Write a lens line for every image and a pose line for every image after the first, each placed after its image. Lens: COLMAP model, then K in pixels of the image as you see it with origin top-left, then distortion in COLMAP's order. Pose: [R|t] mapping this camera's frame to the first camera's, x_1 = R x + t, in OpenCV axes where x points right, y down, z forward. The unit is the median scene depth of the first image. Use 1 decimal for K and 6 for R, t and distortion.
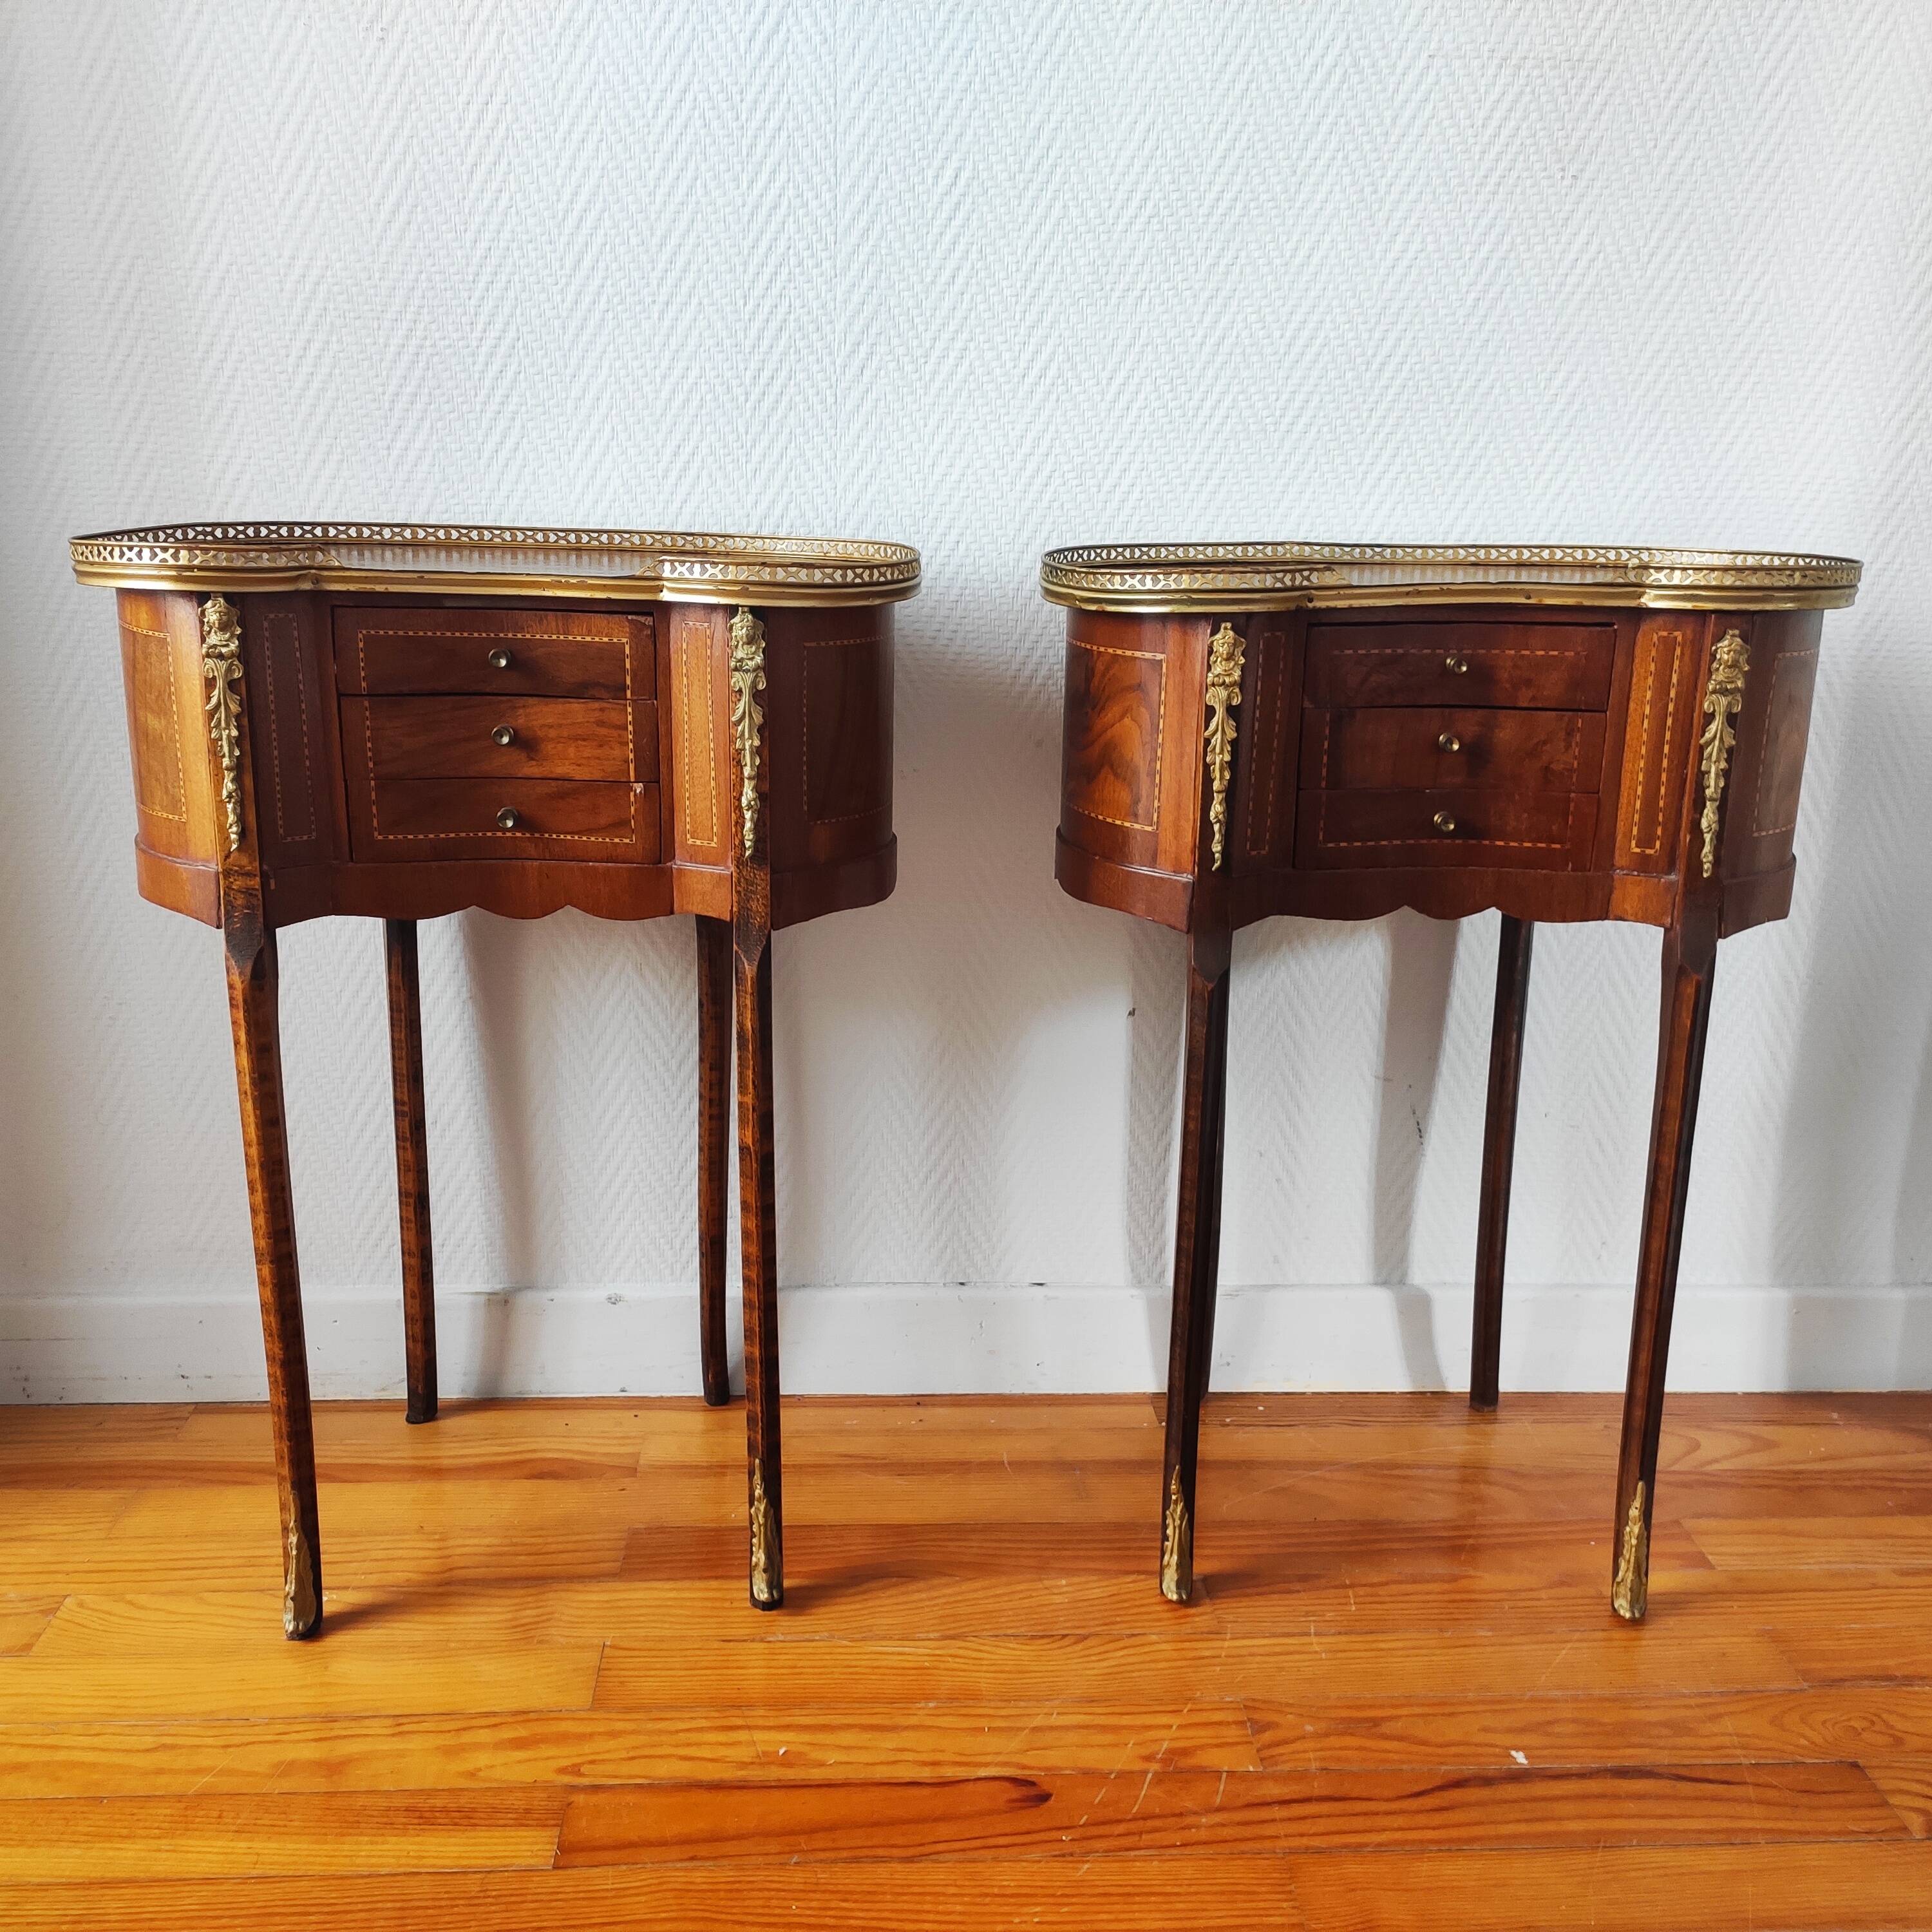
lens RADIAL K [[1909.3, 0, 952.2], [0, 1909.3, 960.9], [0, 0, 1]] dist [0.037126, 0.000000]
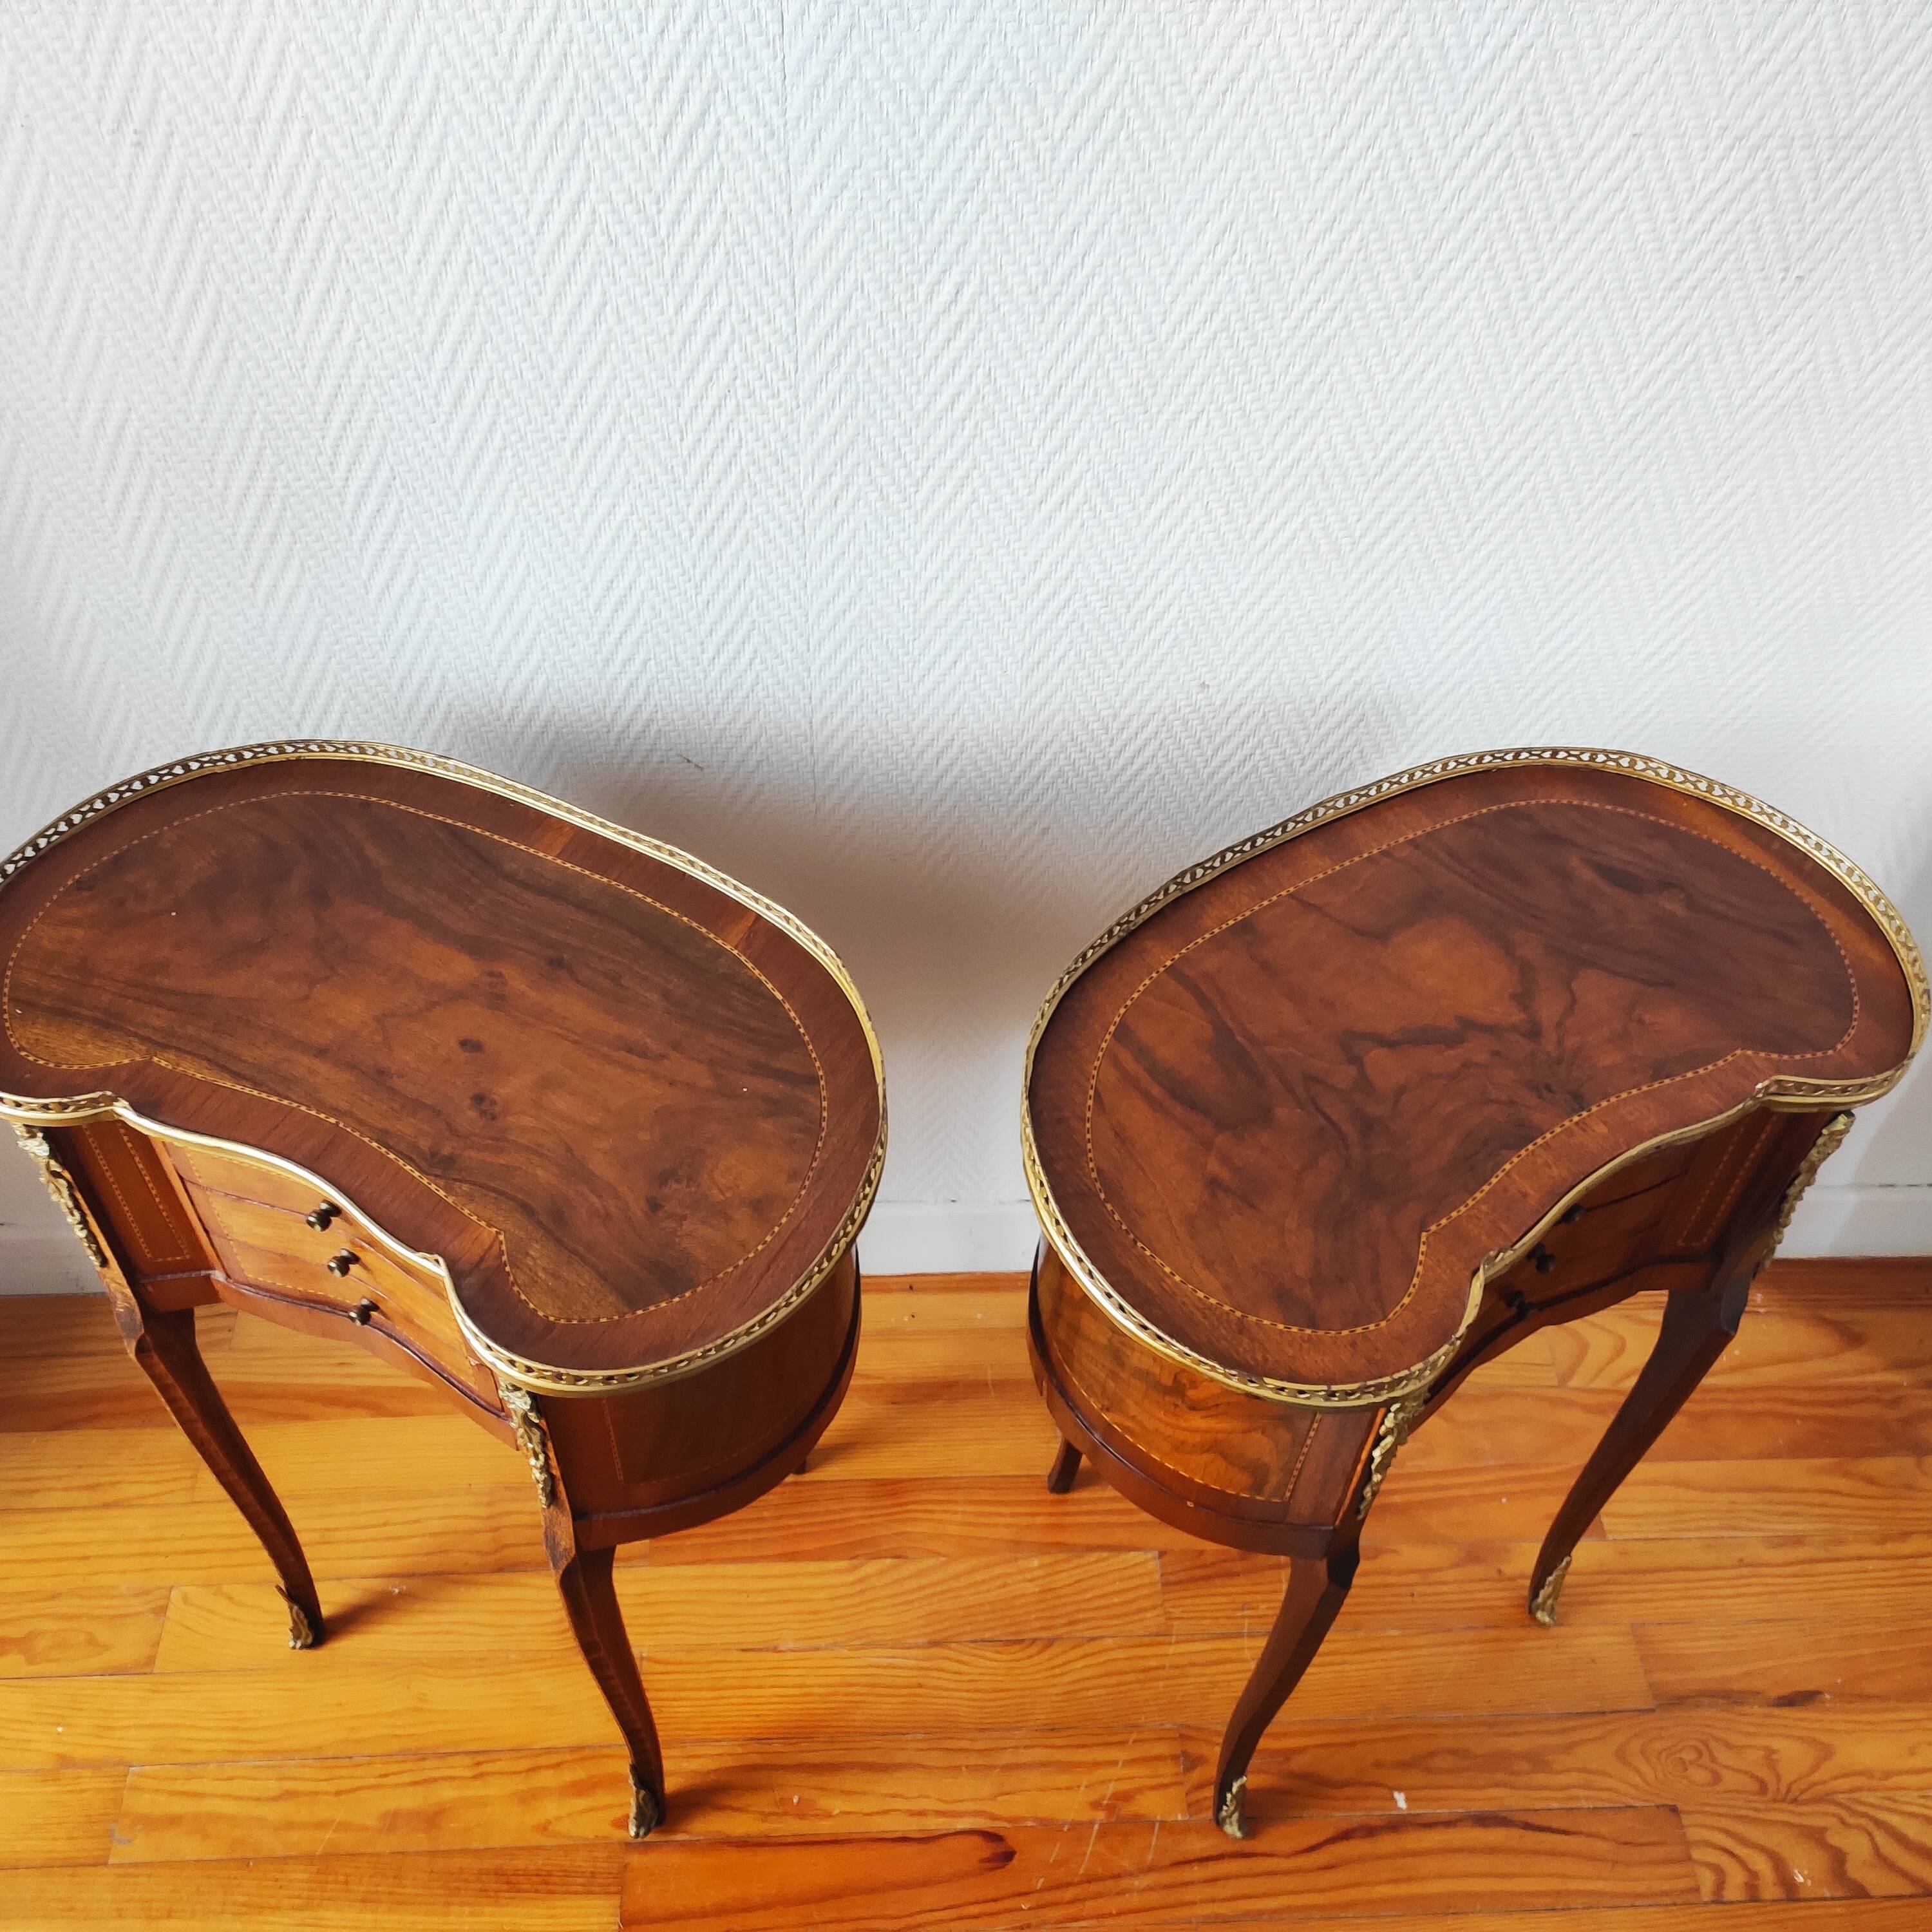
lens RADIAL K [[1909.3, 0, 948.9], [0, 1909.3, 946.9], [0, 0, 1]] dist [0.037126, 0.000000]
pose [[0.999936, 0.011325, 0.000605, 0.001276], [-0.009713, 0.827662, 0.561143, -0.615325], [0.005854, -0.561113, 0.827718, 0.251886]]
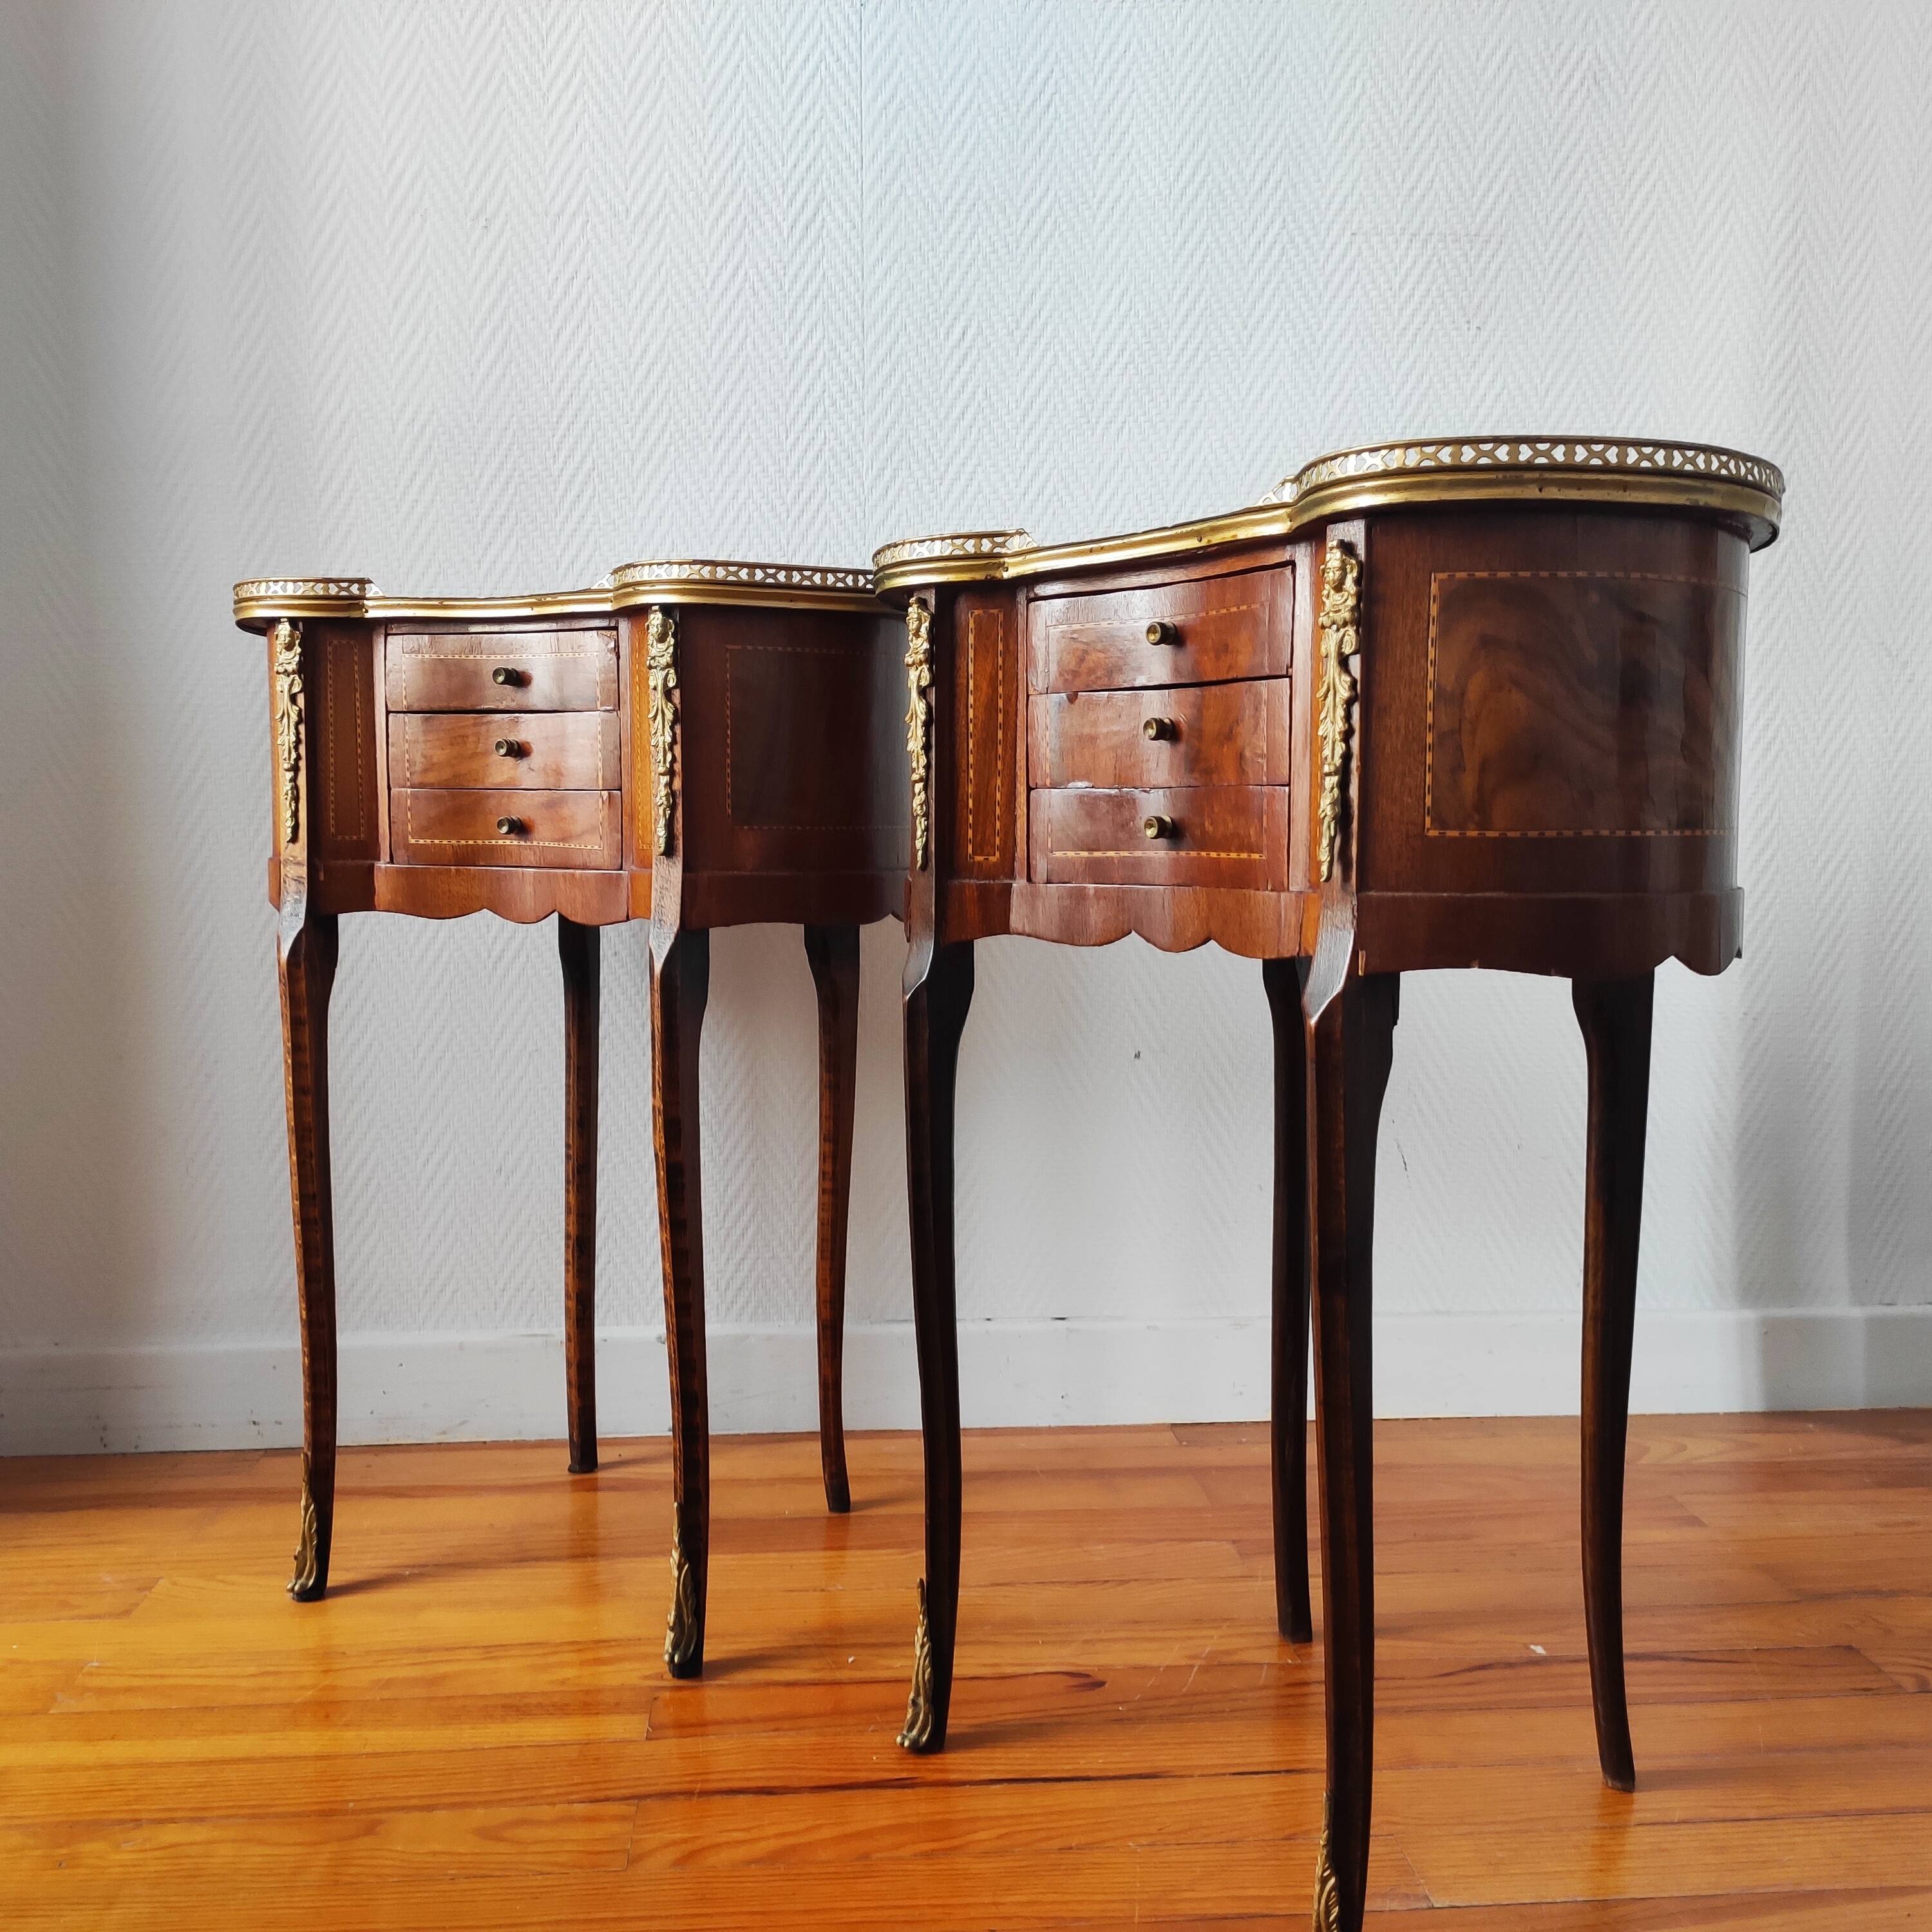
lens RADIAL K [[1909.3, 0, 950.6], [0, 1909.3, 958.5], [0, 0, 1]] dist [0.037126, 0.000000]
pose [[0.999525, -0.022174, 0.021383, -0.040434], [0.025693, 0.983045, -0.181556, 0.190769], [-0.016994, 0.182020, 0.983148, -0.100748]]
